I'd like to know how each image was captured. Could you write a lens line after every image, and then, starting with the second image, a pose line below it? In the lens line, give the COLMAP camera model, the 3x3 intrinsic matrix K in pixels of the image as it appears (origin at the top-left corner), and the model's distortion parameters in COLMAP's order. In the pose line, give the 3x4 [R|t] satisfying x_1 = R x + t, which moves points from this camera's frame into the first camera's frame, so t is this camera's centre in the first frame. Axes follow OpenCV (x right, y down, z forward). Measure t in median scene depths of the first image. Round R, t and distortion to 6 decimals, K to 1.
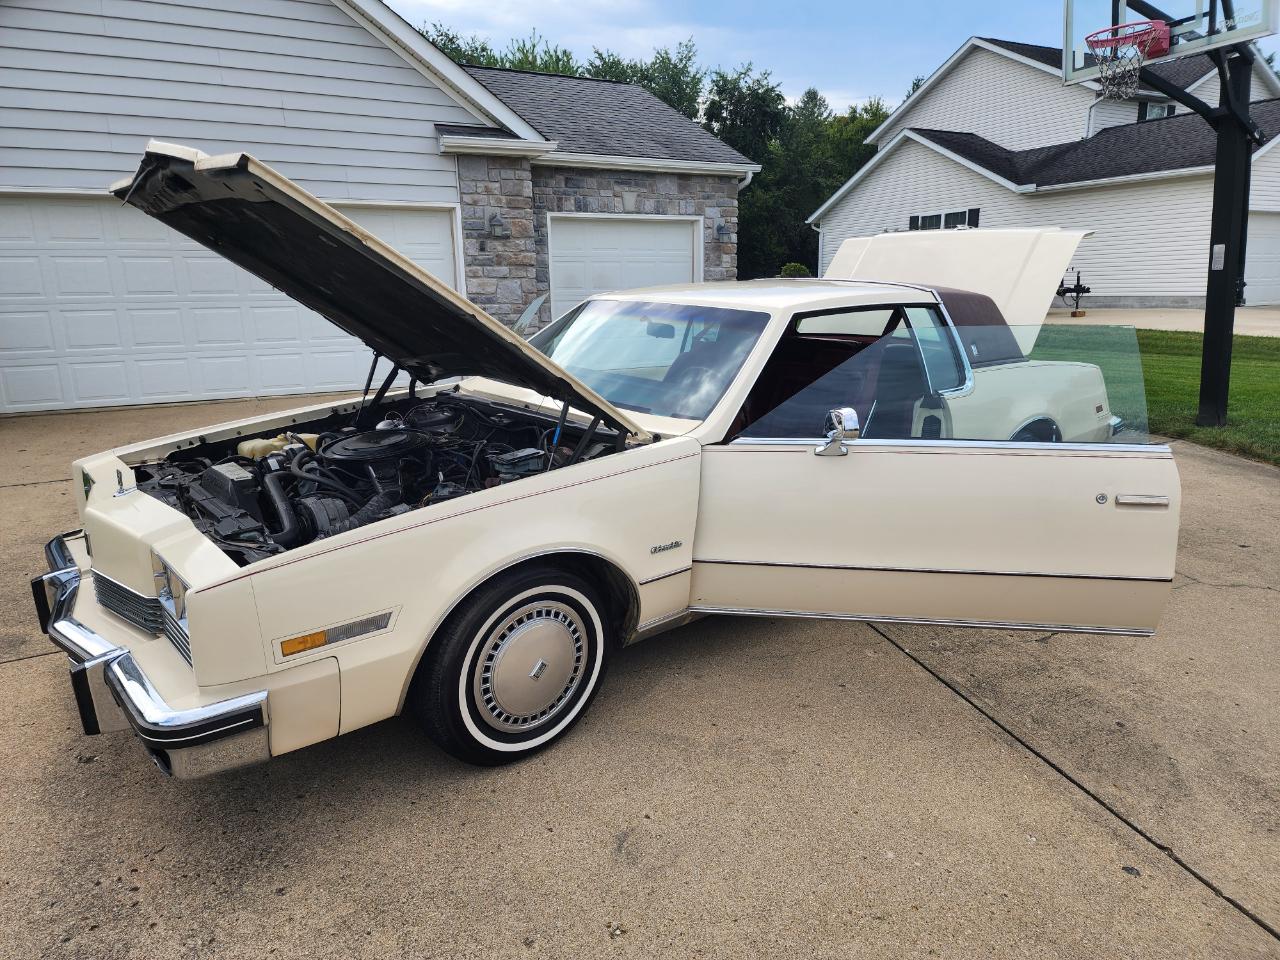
lens RADIAL K [[868.6, 0, 640.0], [0, 868.6, 480.0], [0, 0, 1]] dist [0.075751, -0.067867]
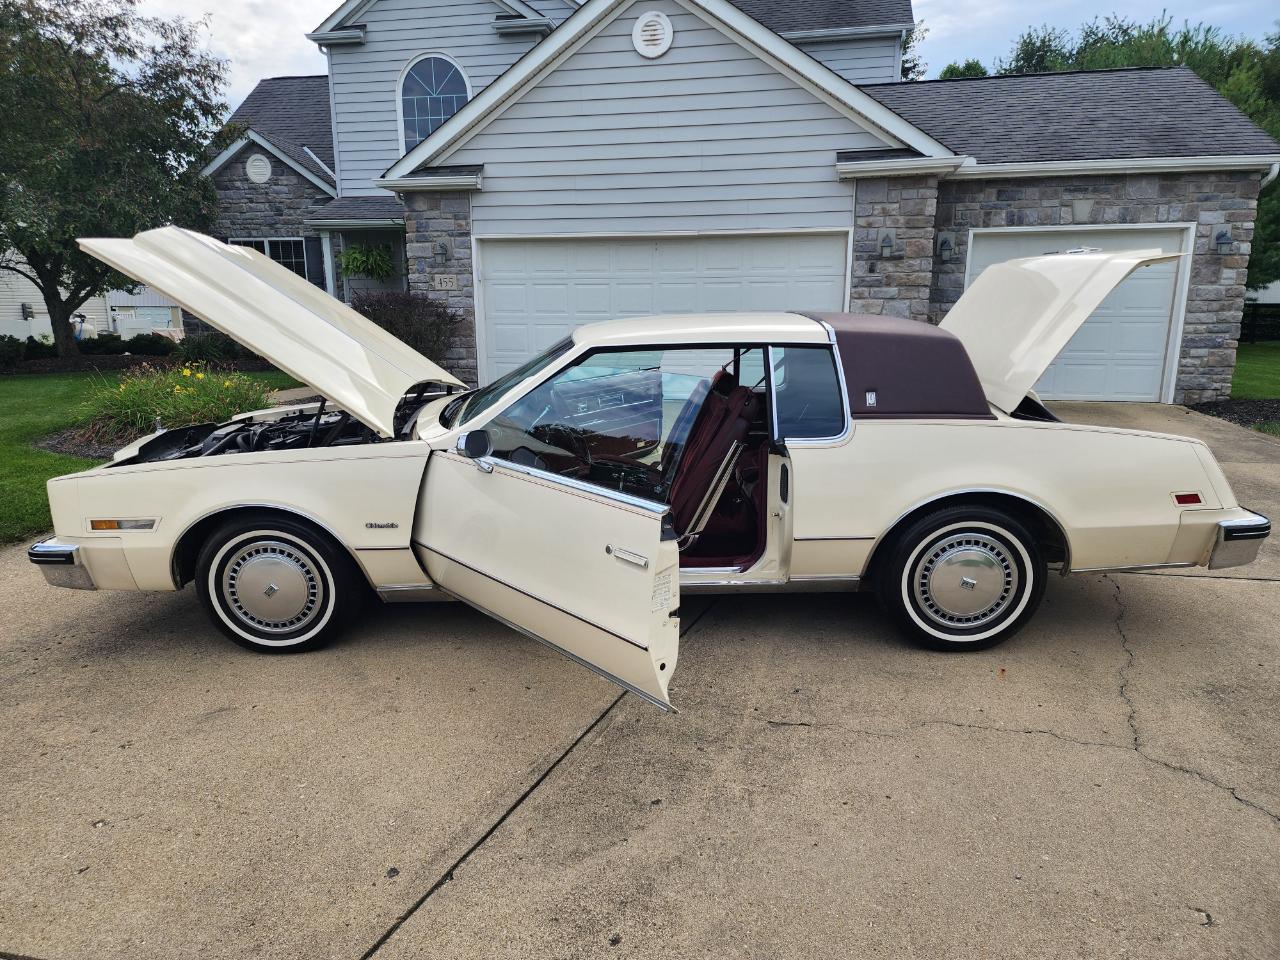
lens RADIAL K [[863.2, 0, 624.5], [0, 863.2, 483.2], [0, 0, 1]] dist [0.081147, -0.073065]
pose [[0.749918, 0.147666, -0.644840, 0.289602], [-0.154895, 0.986866, 0.045854, -0.025028], [0.643142, 0.065495, 0.762941, 0.070208]]
